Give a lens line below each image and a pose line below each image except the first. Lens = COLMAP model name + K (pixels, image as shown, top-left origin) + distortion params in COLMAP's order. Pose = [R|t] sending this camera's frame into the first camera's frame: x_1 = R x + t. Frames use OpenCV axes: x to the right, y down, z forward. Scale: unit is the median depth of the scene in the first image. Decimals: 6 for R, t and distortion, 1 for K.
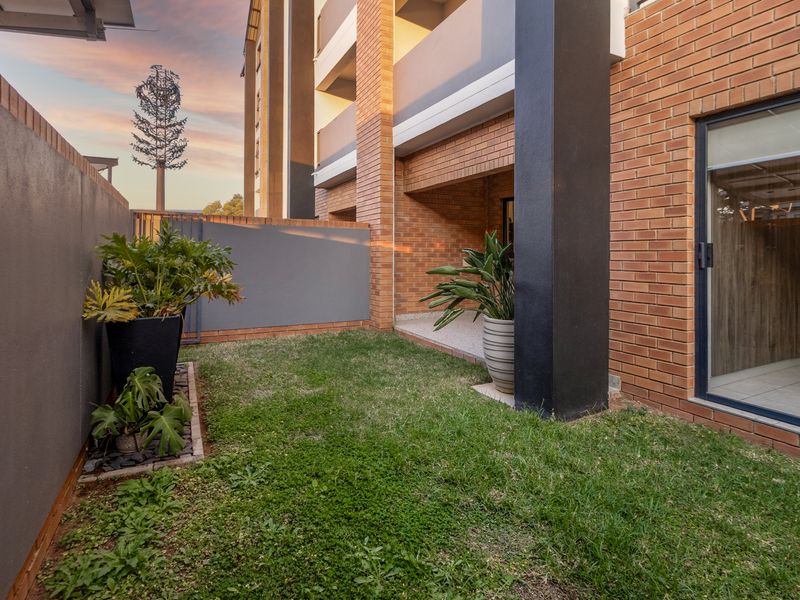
lens RADIAL K [[428.6, 0, 398.1], [0, 428.6, 291.0], [0, 0, 1]] dist [0.001904, 0.000538]
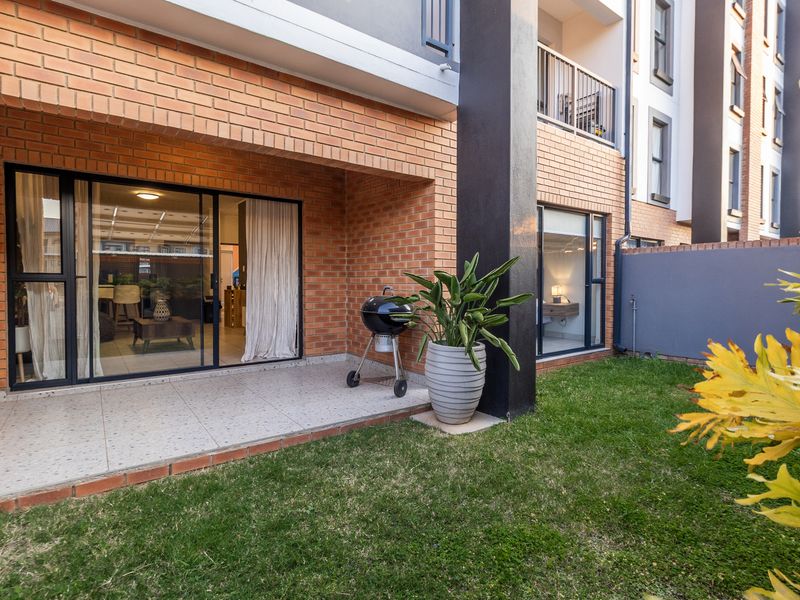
lens RADIAL K [[428.6, 0, 398.1], [0, 428.6, 291.0], [0, 0, 1]] dist [0.001904, 0.000538]
pose [[-0.178466, -0.029152, 0.983514, -0.473112], [0.079869, 0.995833, 0.044010, -0.086298], [-0.980699, 0.086406, -0.175394, 0.986500]]
